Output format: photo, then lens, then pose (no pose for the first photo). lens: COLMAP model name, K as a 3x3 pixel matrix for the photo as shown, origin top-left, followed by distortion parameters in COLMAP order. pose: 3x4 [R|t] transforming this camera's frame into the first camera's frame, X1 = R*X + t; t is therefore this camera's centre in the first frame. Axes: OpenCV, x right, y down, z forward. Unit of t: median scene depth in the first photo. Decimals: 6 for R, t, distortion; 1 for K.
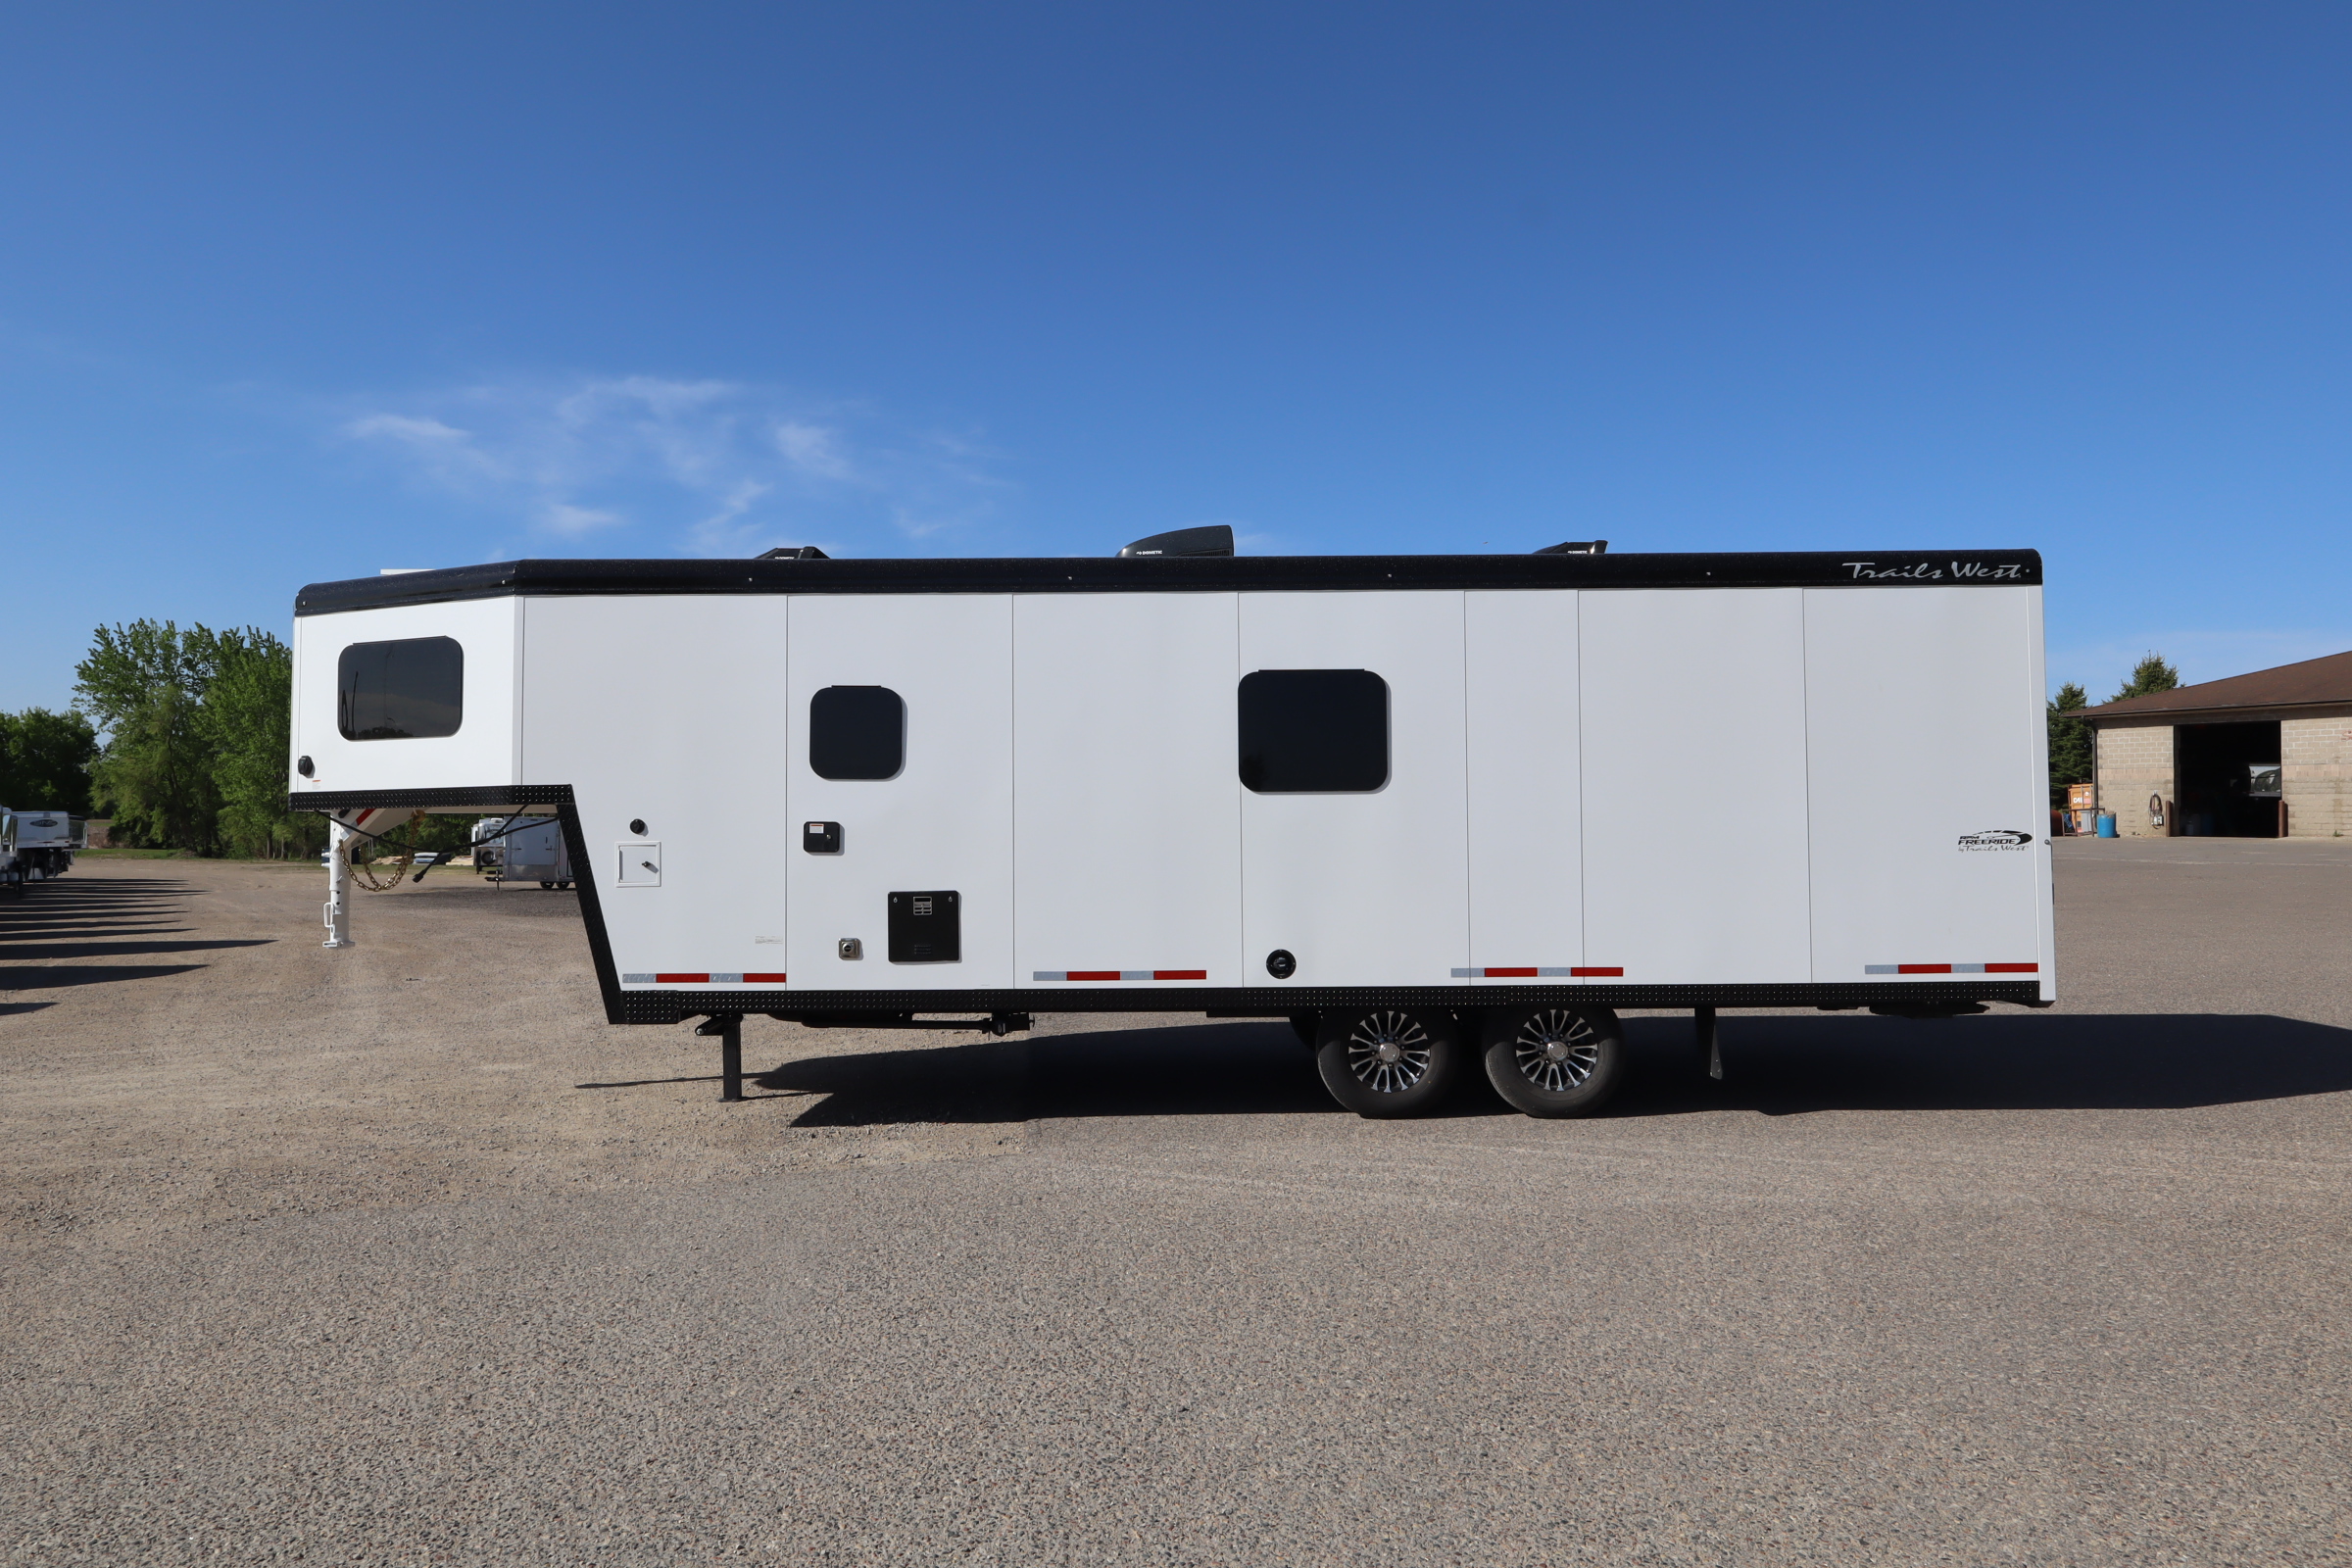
lens RADIAL K [[1519.8, 0, 1176.0], [0, 1519.8, 784.0], [0, 0, 1]] dist [-0.003004, -0.000469]
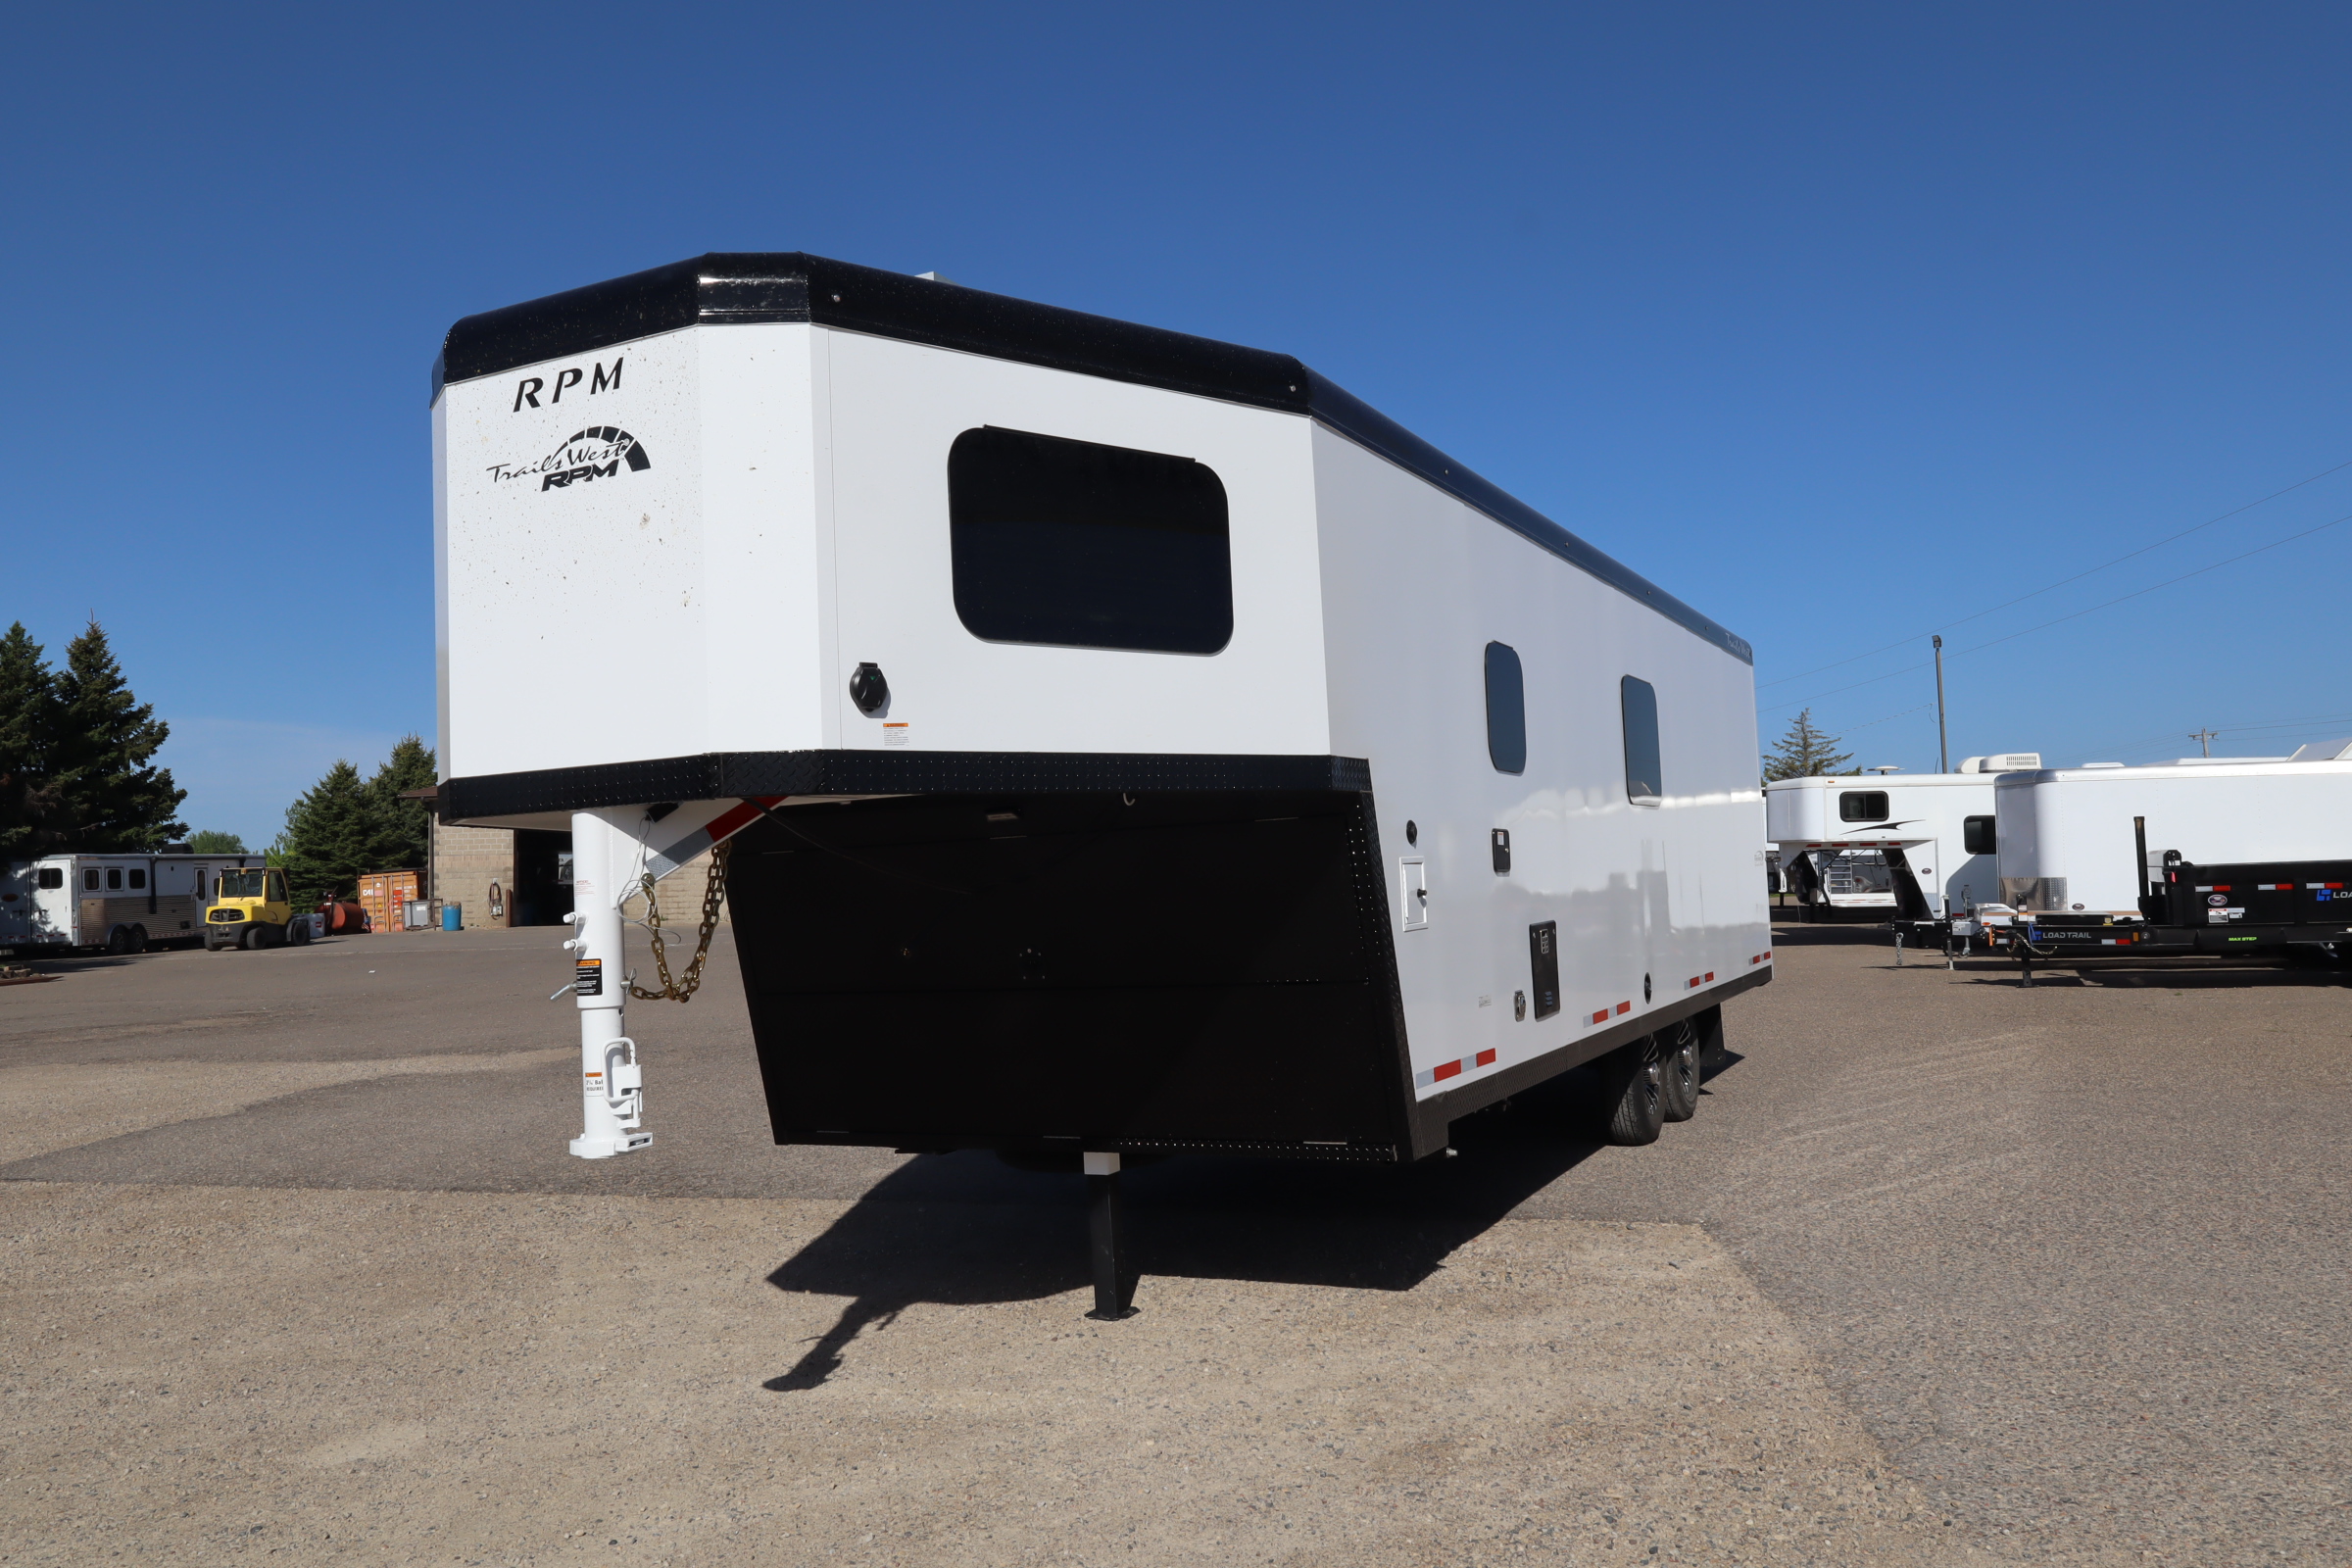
lens RADIAL K [[1808.6, 0, 1176.0], [0, 1808.6, 784.0], [0, 0, 1]] dist [0.004481, 0.001498]
pose [[0.452321, 0.039633, 0.890974, -0.164392], [0.011564, 0.998667, -0.050294, 0.006928], [-0.891780, 0.033052, 0.451260, 0.116973]]
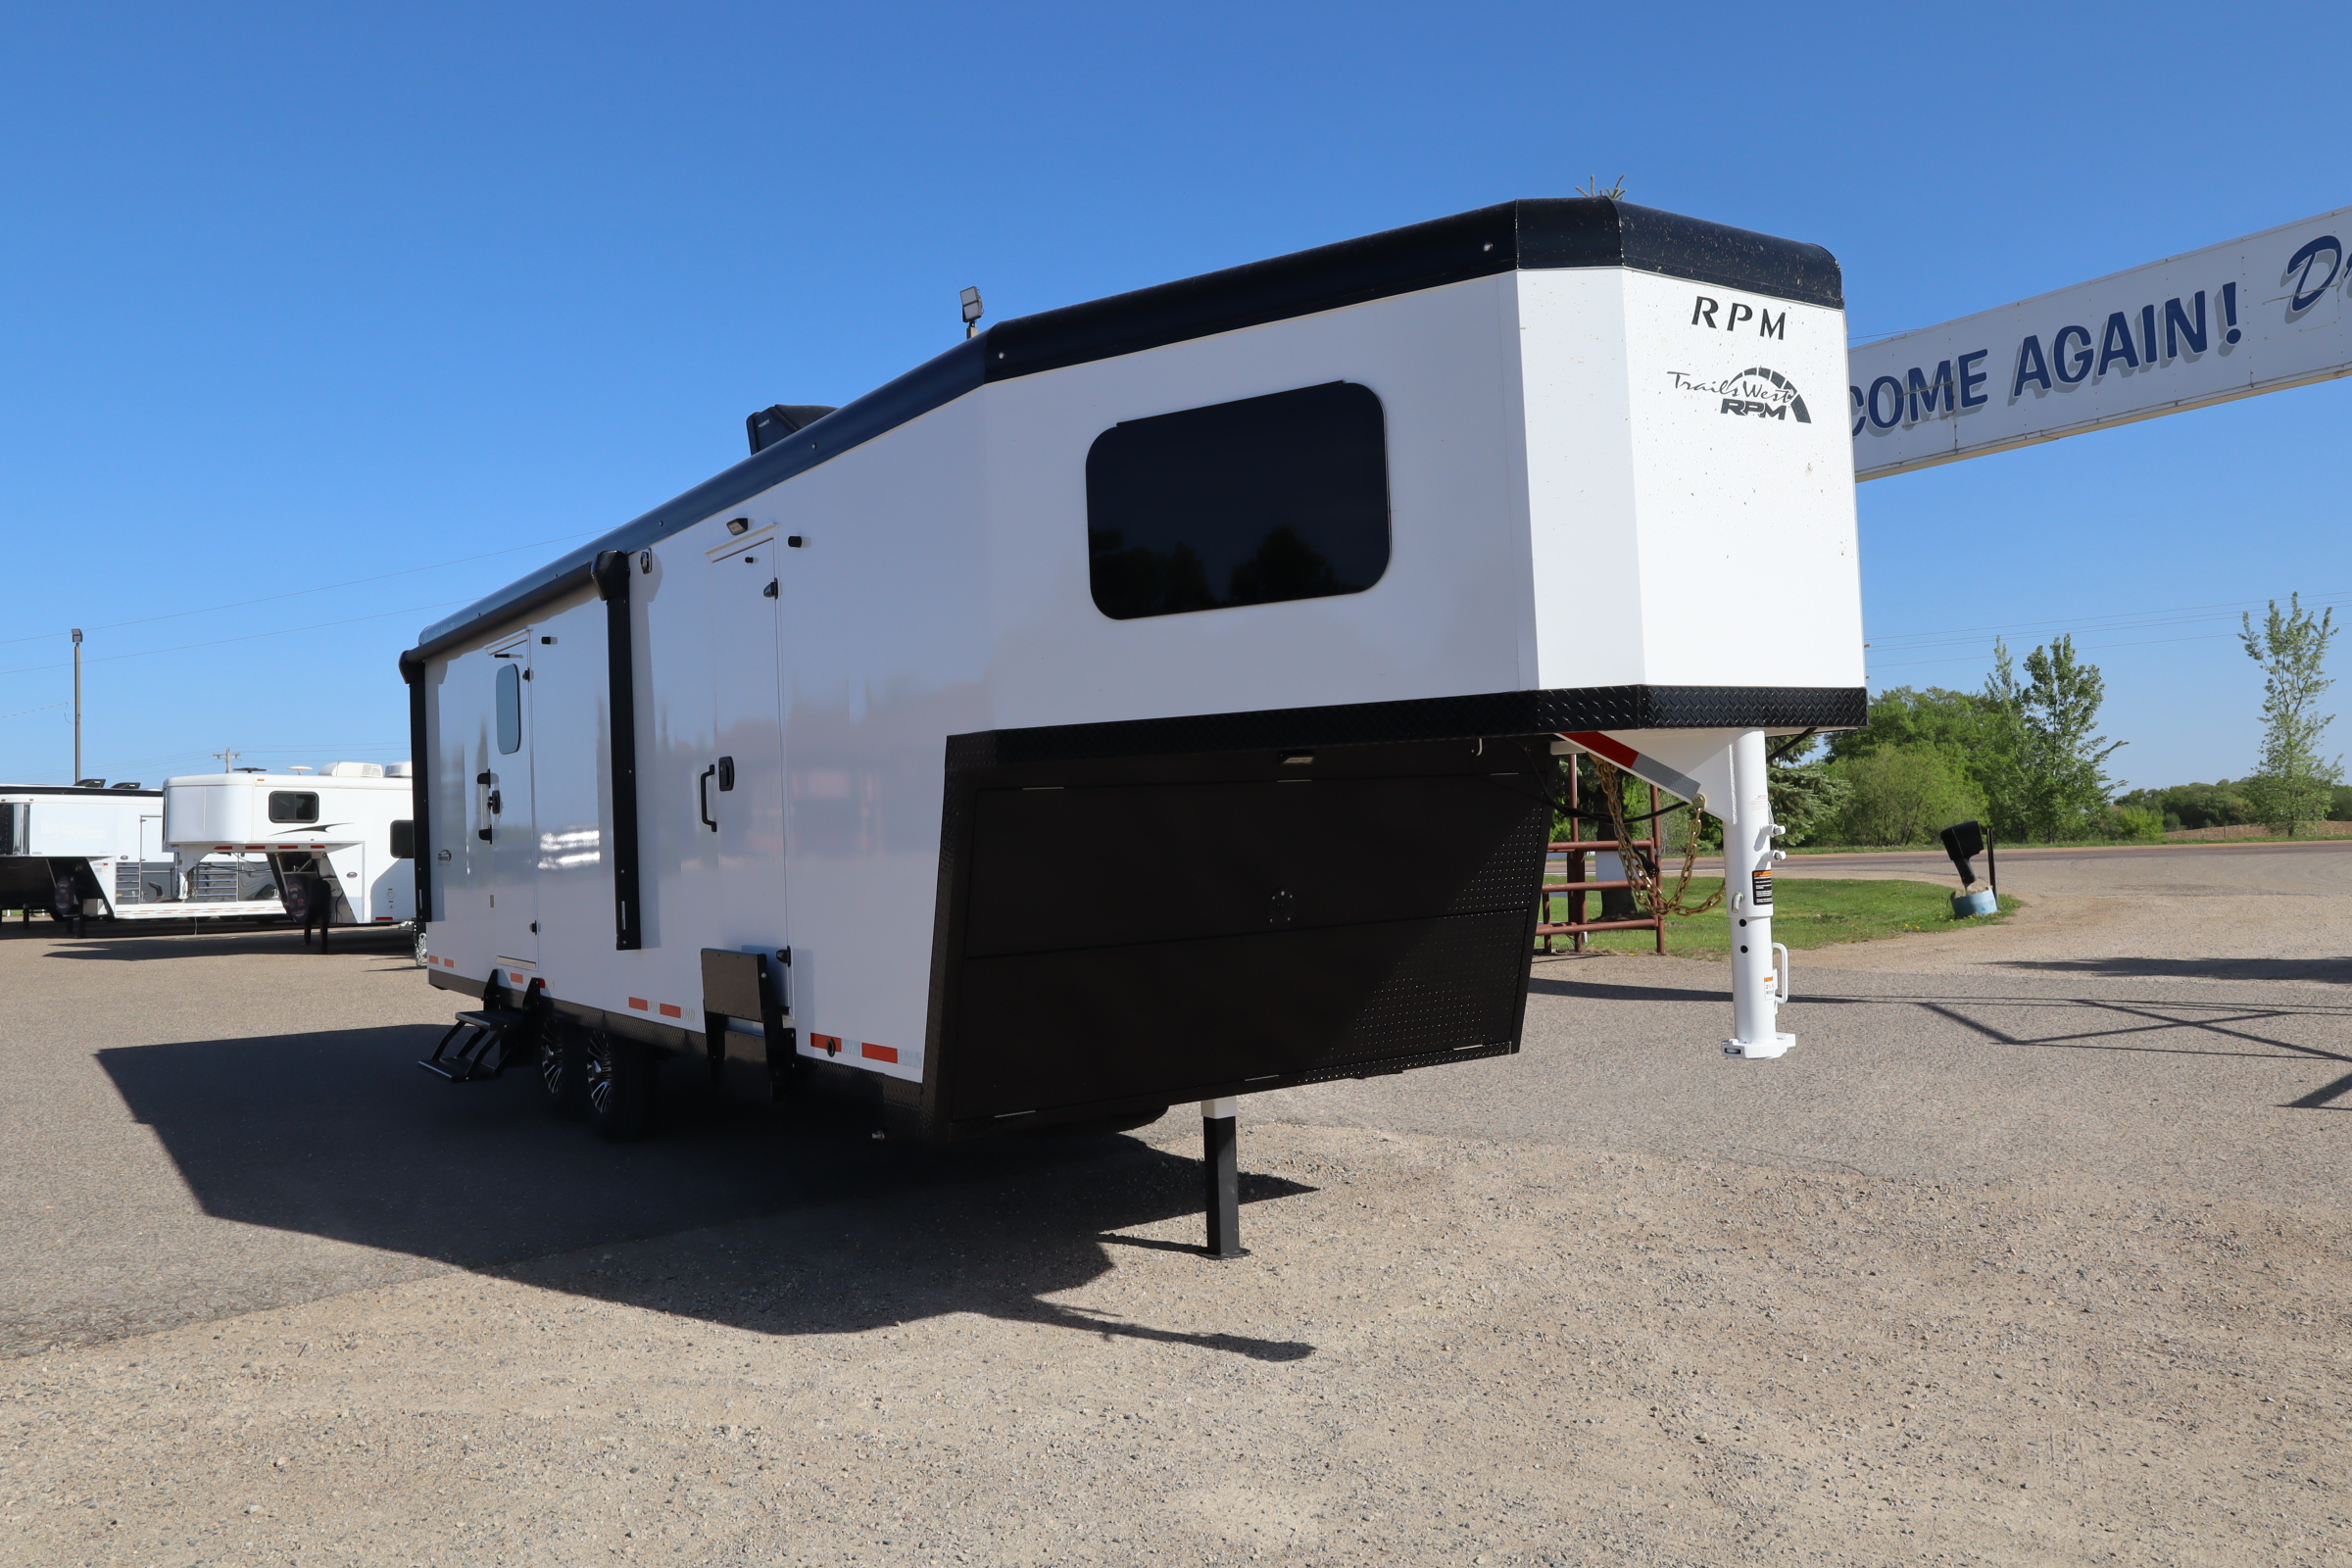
lens RADIAL K [[1808.6, 0, 1176.0], [0, 1808.6, 784.0], [0, 0, 1]] dist [0.004481, 0.001498]
pose [[-0.561228, 0.047103, 0.826320, -0.159824], [0.015793, 0.998807, -0.046209, 0.009323], [-0.827510, -0.012884, -0.561302, 0.225333]]
